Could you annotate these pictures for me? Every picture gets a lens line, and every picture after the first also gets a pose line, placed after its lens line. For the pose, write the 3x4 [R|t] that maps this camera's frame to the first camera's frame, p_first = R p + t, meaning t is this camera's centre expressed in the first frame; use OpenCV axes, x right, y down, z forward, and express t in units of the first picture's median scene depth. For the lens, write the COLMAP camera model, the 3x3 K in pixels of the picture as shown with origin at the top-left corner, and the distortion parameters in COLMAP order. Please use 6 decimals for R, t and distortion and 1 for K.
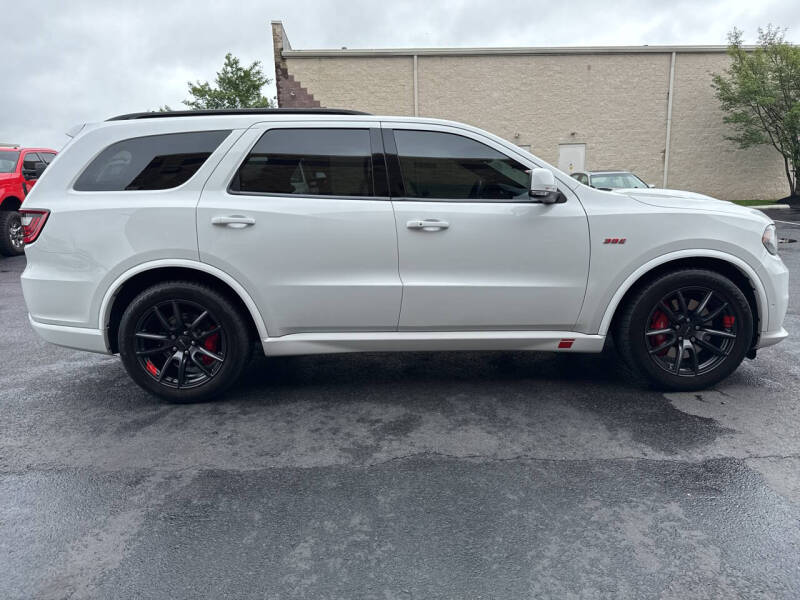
lens RADIAL K [[571.1, 0, 398.2], [0, 571.1, 294.6], [0, 0, 1]] dist [0.022005, -0.025185]
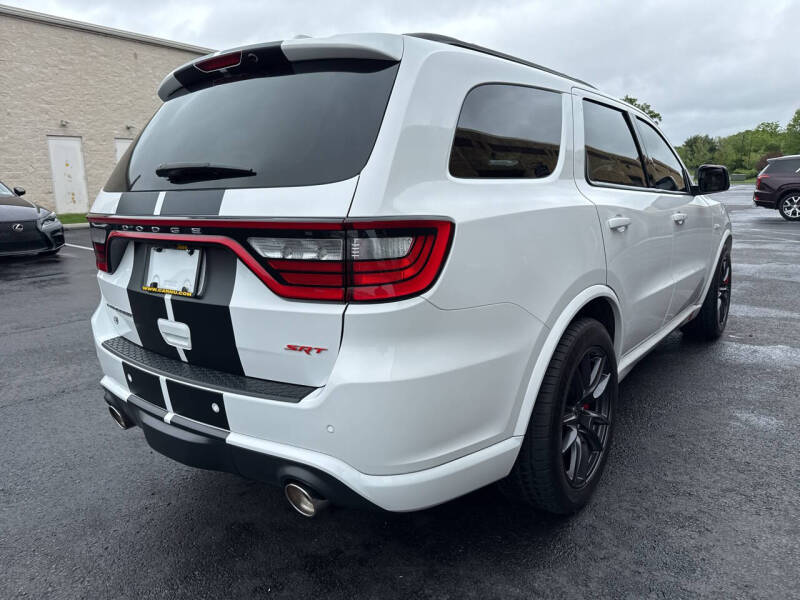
lens RADIAL K [[571.1, 0, 398.0], [0, 571.1, 299.6], [0, 0, 1]] dist [0.022005, -0.025185]
pose [[0.609295, -0.147834, 0.779041, -0.990075], [0.144353, 0.986729, 0.074346, -0.121671], [-0.779694, 0.067158, 0.622549, 0.745450]]
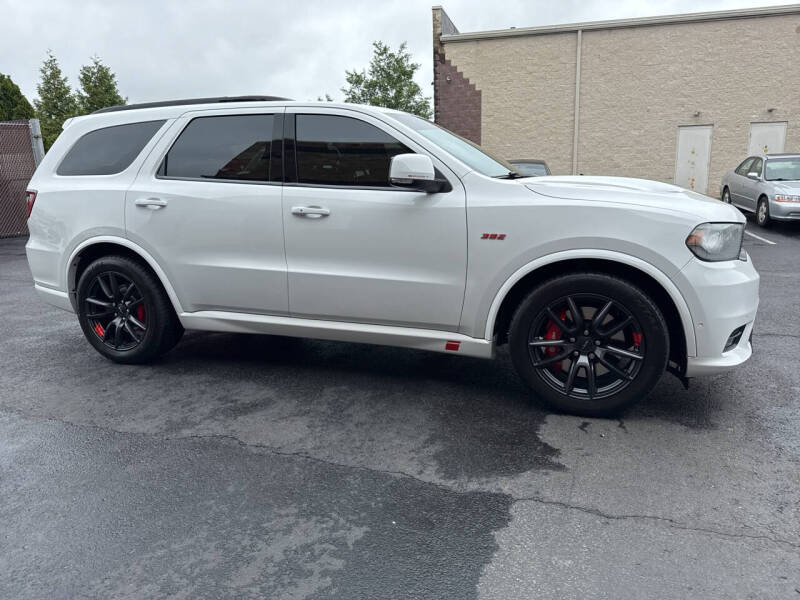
lens RADIAL K [[571.1, 0, 404.4], [0, 571.1, 297.1], [0, 0, 1]] dist [0.022005, -0.025185]
pose [[0.942803, 0.075686, -0.324646, 0.516618], [-0.066166, 0.996995, 0.040281, -0.024130], [0.326719, -0.016497, 0.944978, 0.112530]]
